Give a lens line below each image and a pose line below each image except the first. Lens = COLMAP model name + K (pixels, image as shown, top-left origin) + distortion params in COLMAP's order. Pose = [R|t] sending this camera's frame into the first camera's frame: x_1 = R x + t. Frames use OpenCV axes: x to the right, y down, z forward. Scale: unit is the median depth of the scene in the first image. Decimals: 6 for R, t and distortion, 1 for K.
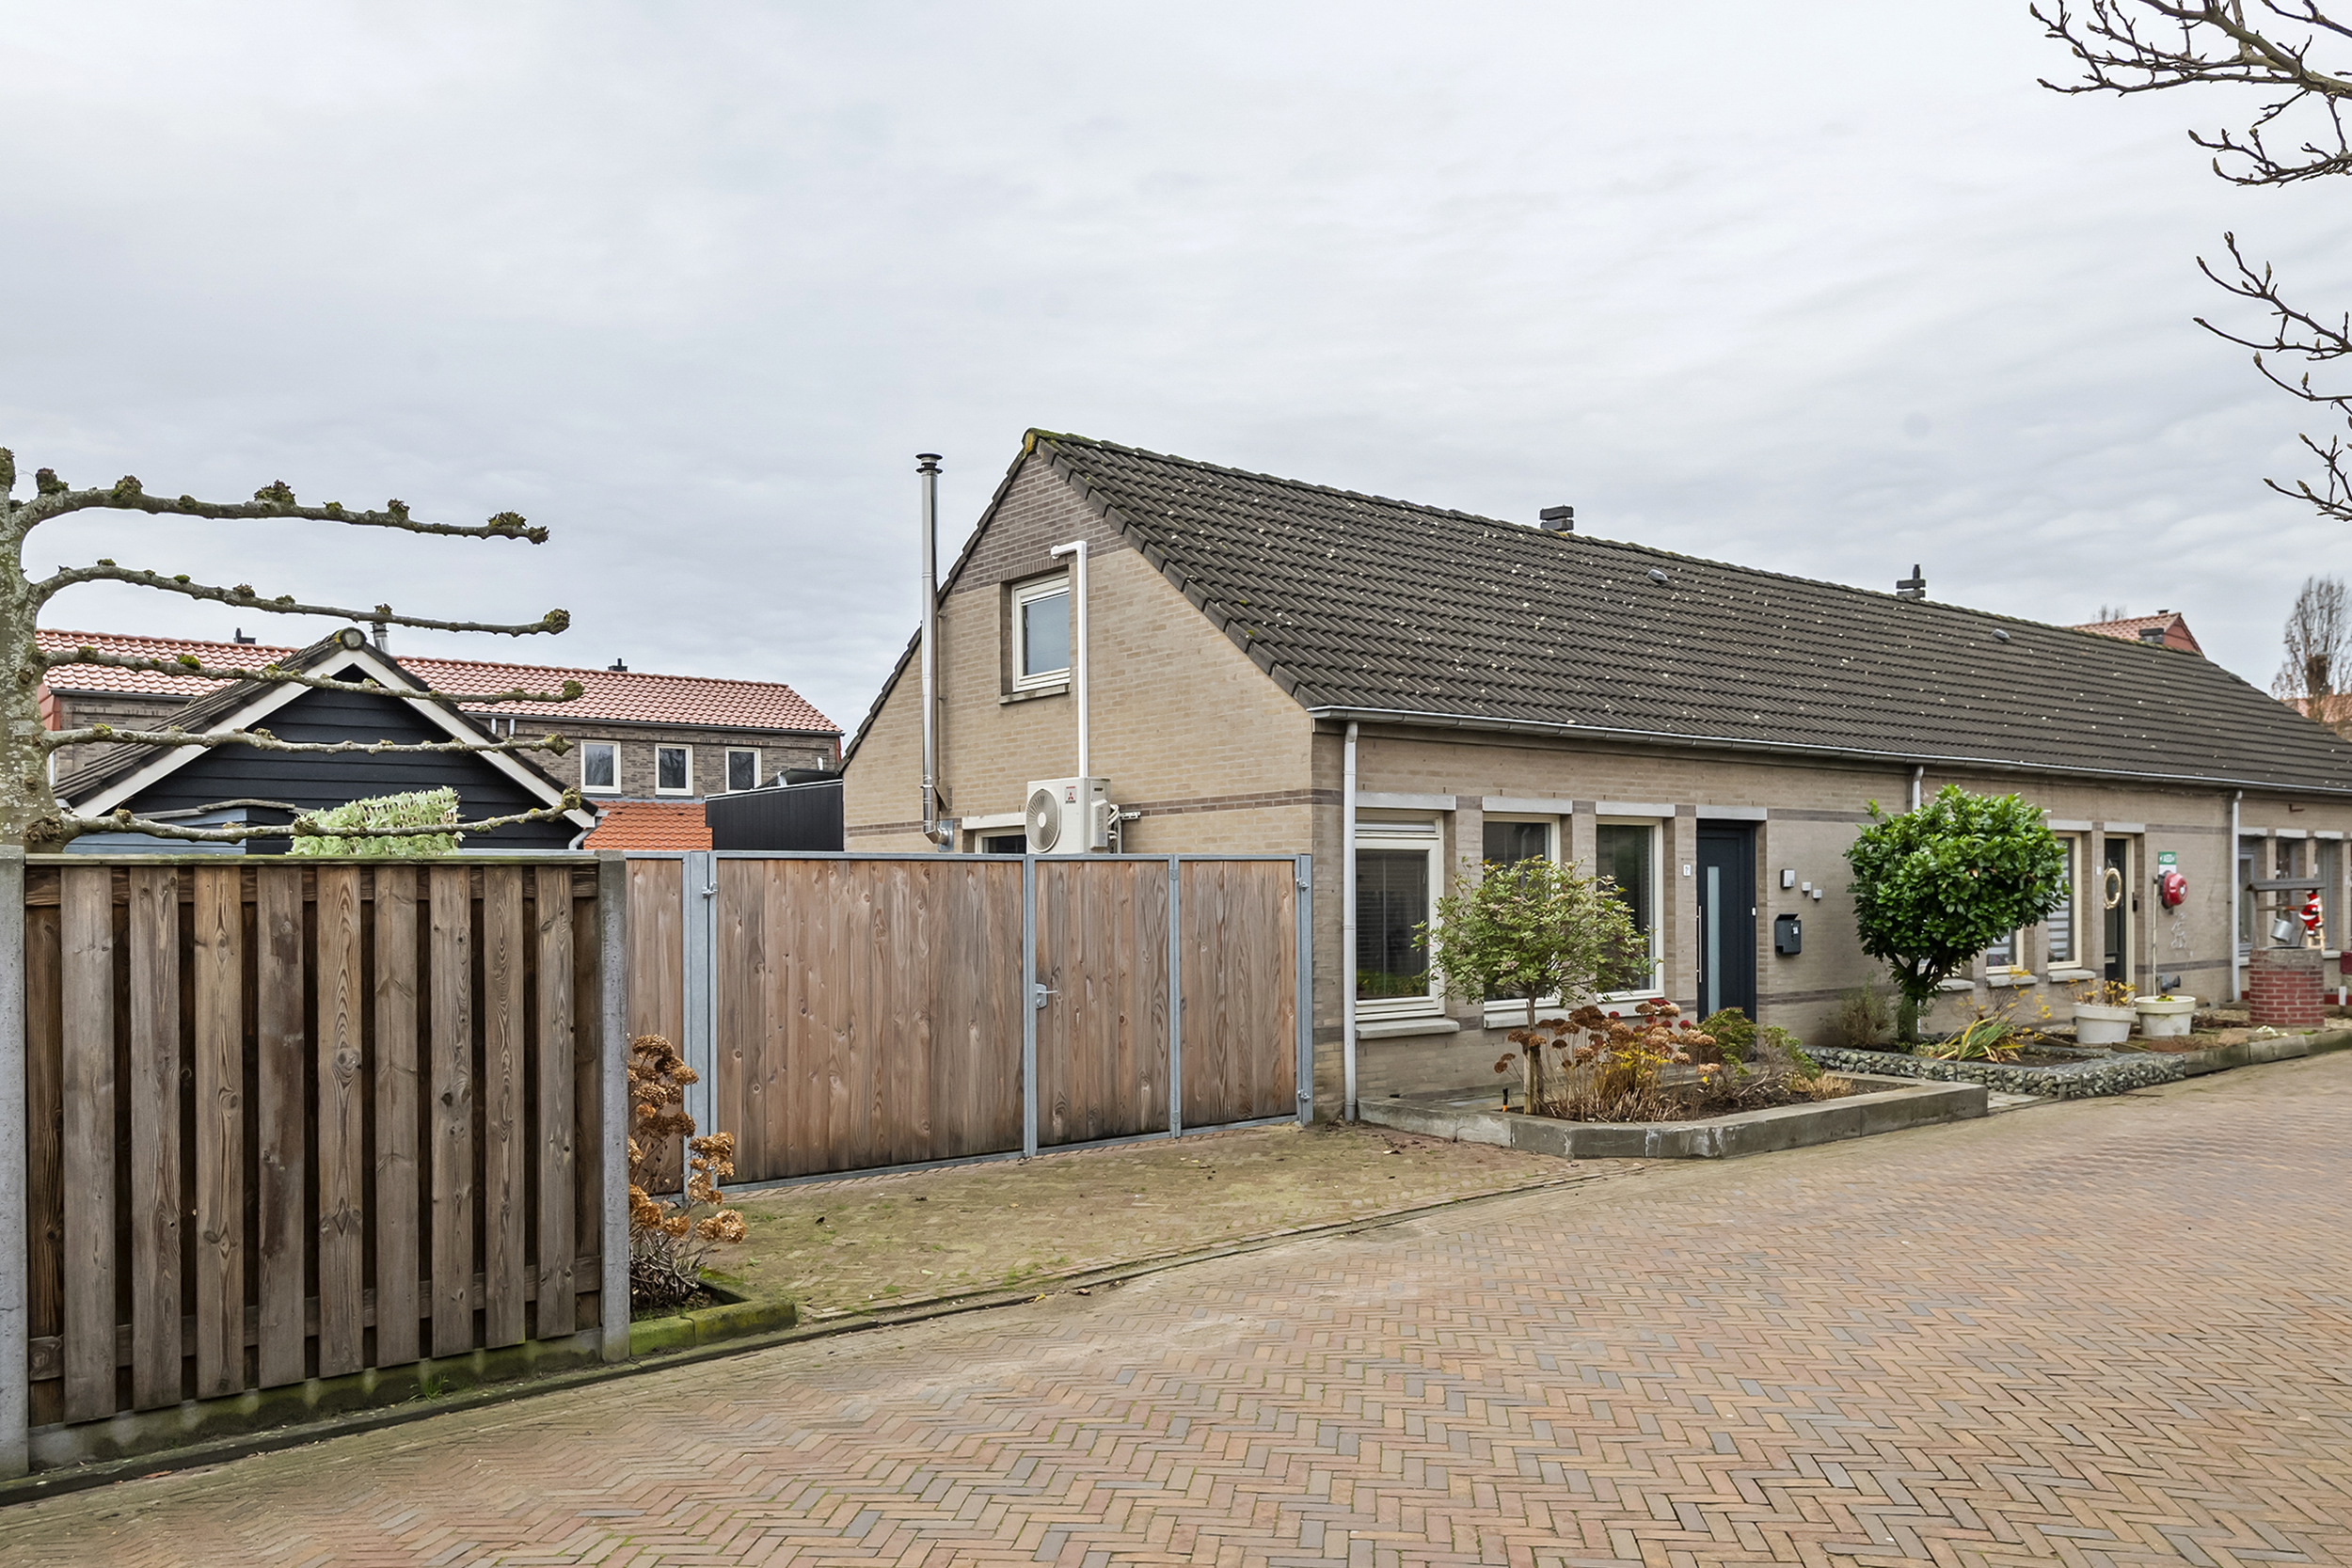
lens RADIAL K [[1760.2, 0, 1256.1], [0, 1760.2, 898.4], [0, 0, 1]] dist [0.019836, 0.006479]
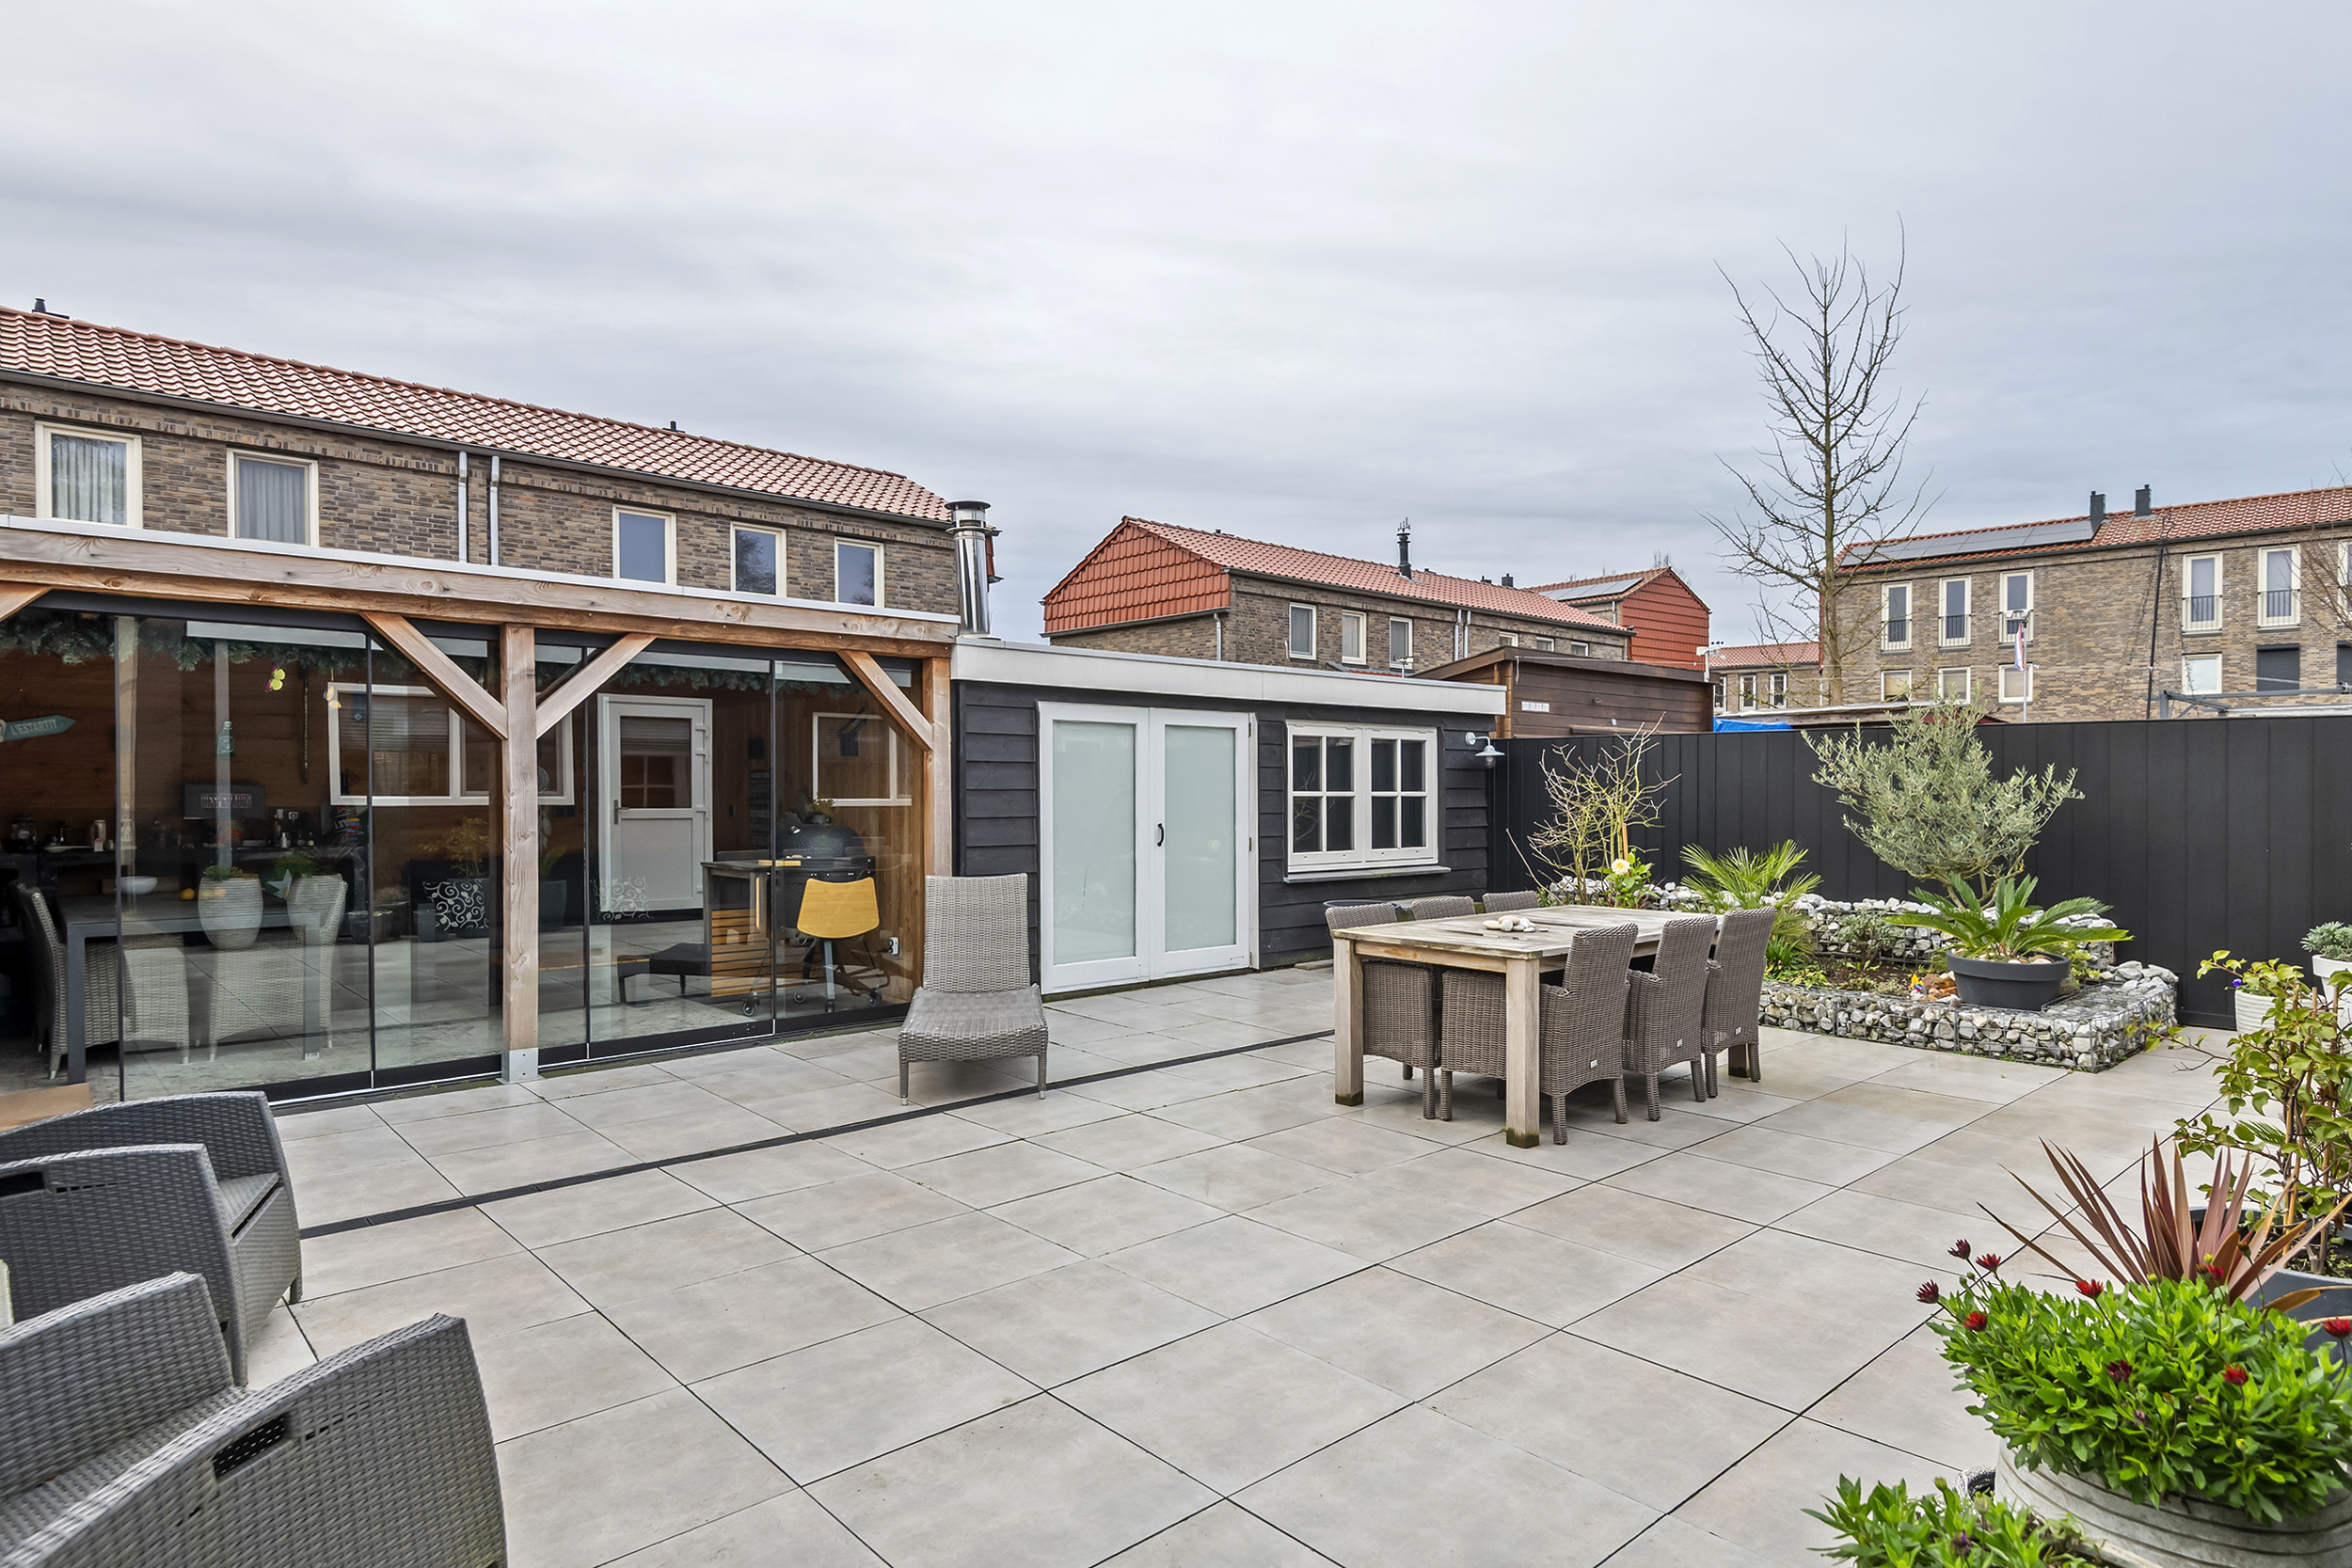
lens RADIAL K [[1300.3, 0, 1194.3], [0, 1300.3, 805.2], [0, 0, 1]] dist [0.020701, -0.001864]
pose [[0.999132, 0.012375, 0.039783, -0.532342], [-0.012890, 0.999836, 0.012737, 0.024878], [-0.039619, -0.013238, 0.999127, 1.451880]]
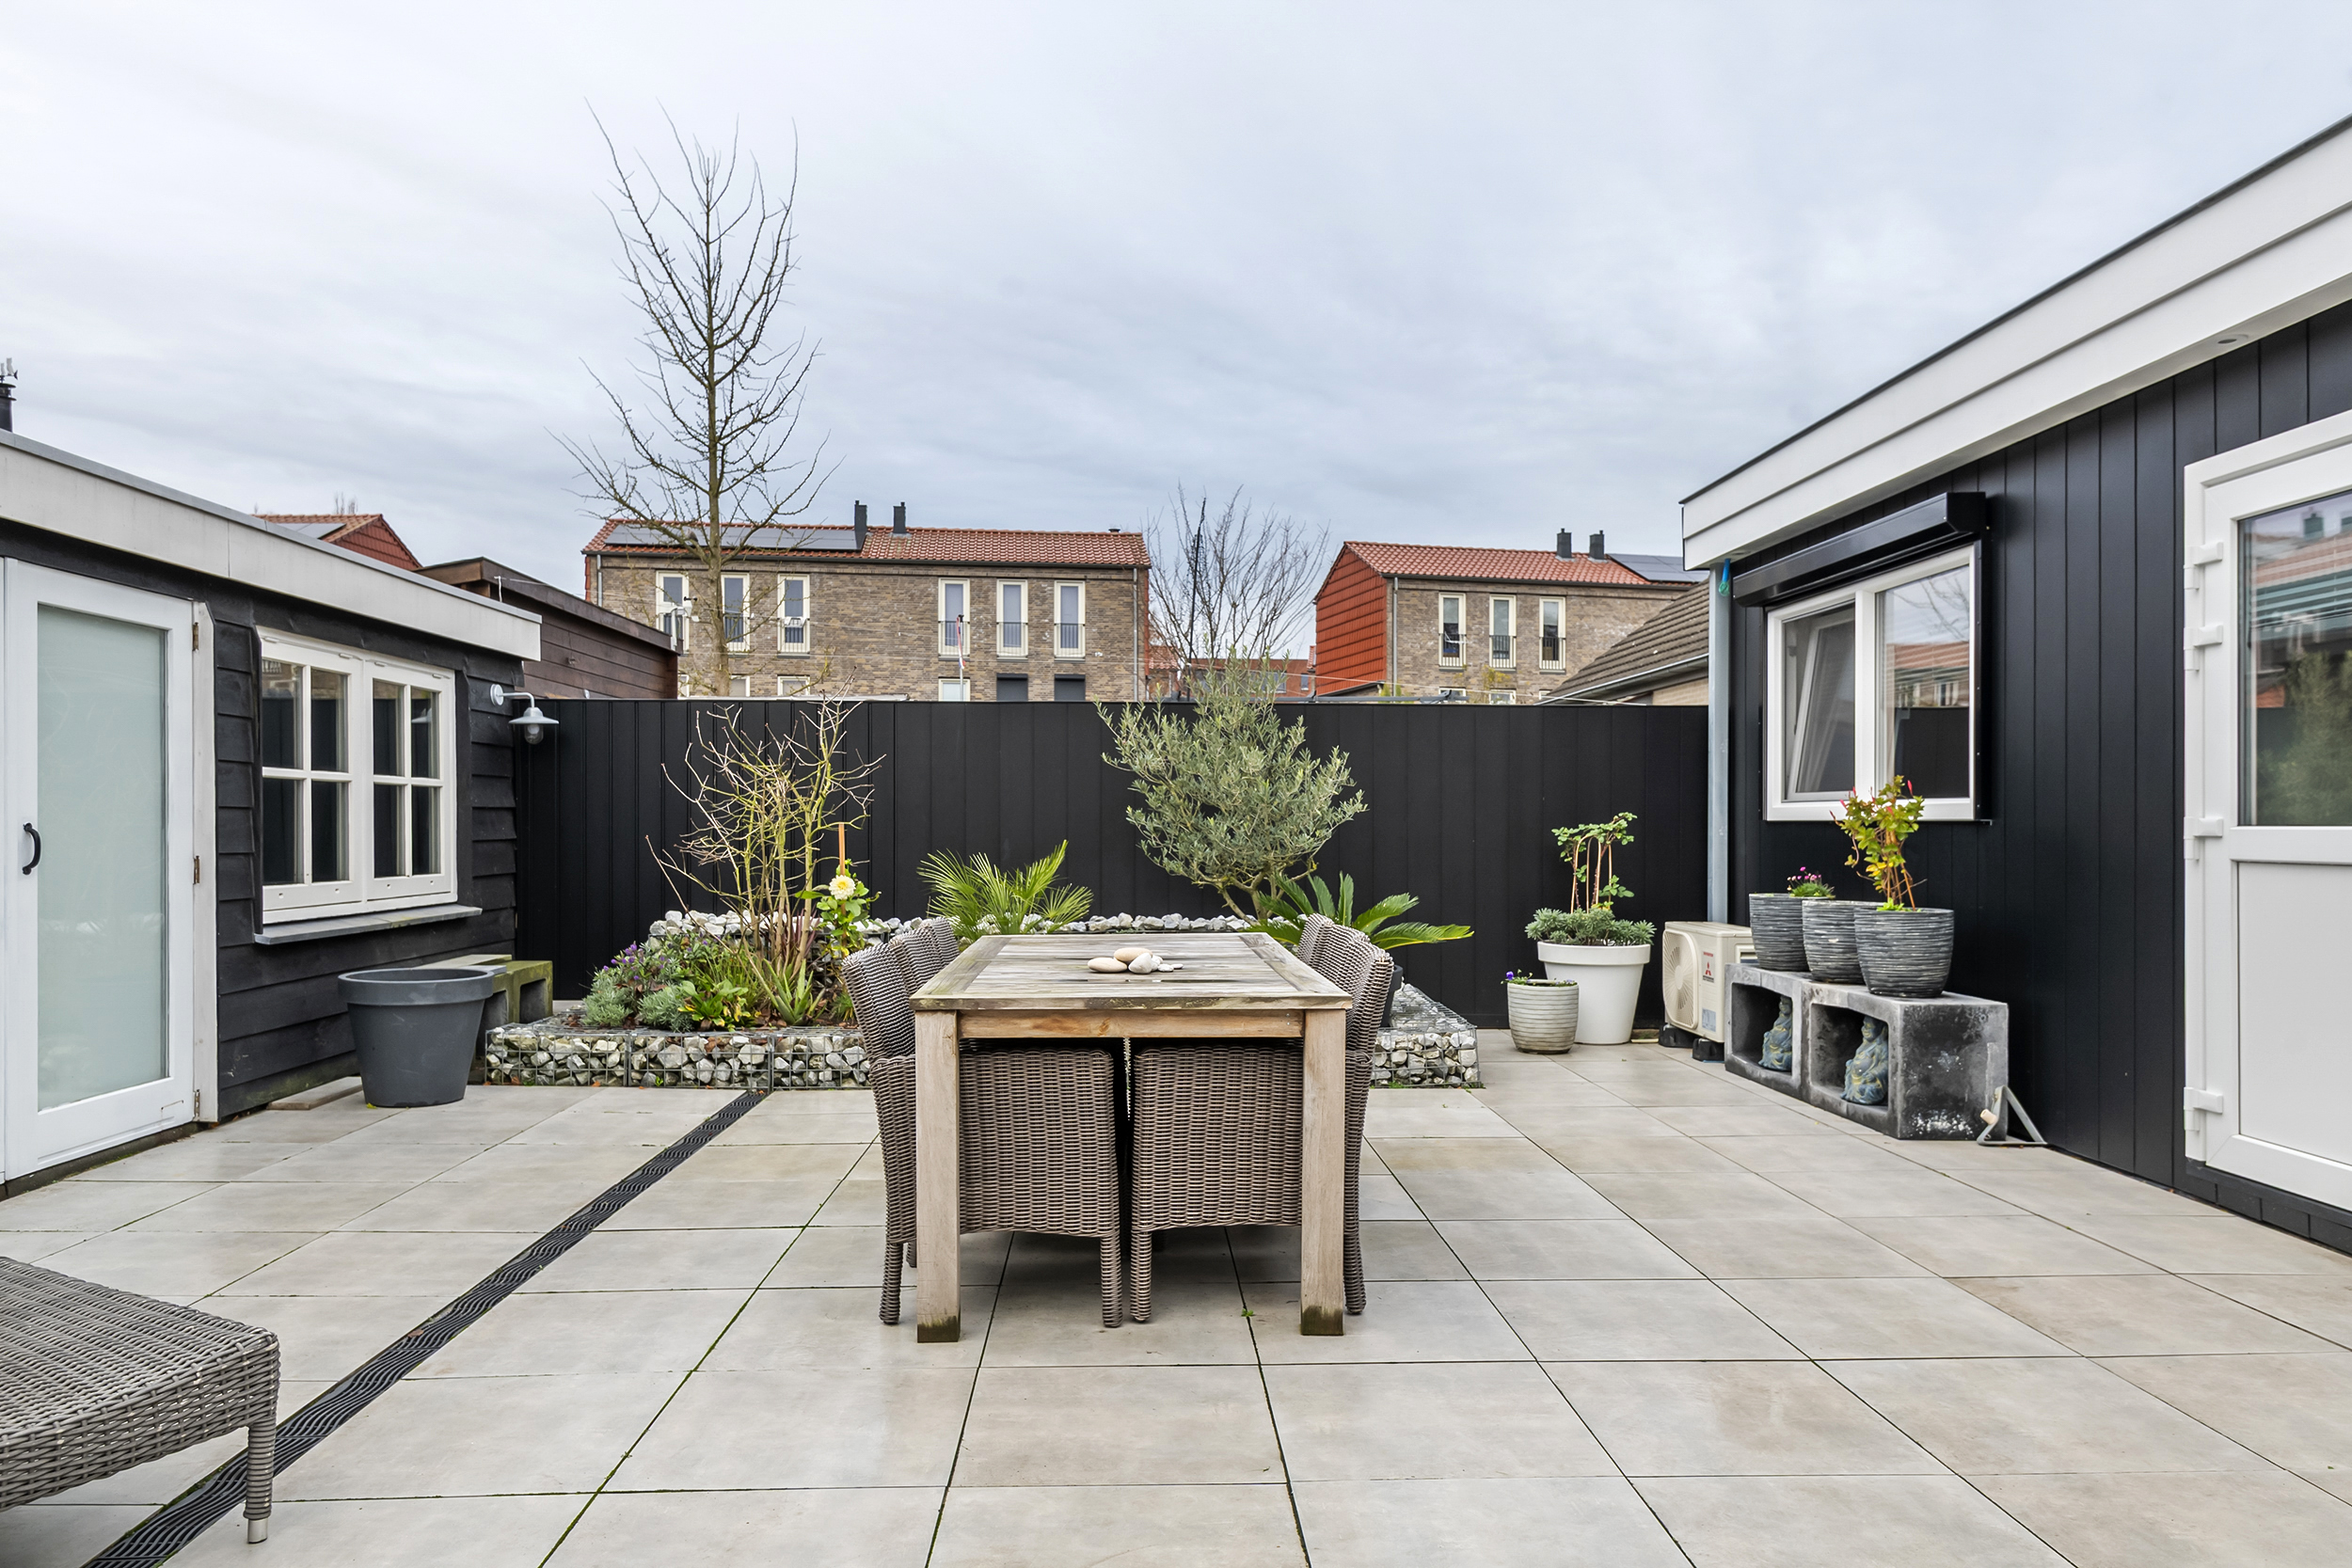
lens RADIAL K [[1589.3, 0, 1195.7], [0, 1589.3, 819.8], [0, 0, 1]] dist [0.023959, -0.008584]
pose [[0.612042, 0.010919, 0.790750, -0.644949], [-0.004878, 0.999938, -0.010031, 0.043647], [-0.790810, 0.002282, 0.612057, 1.674276]]
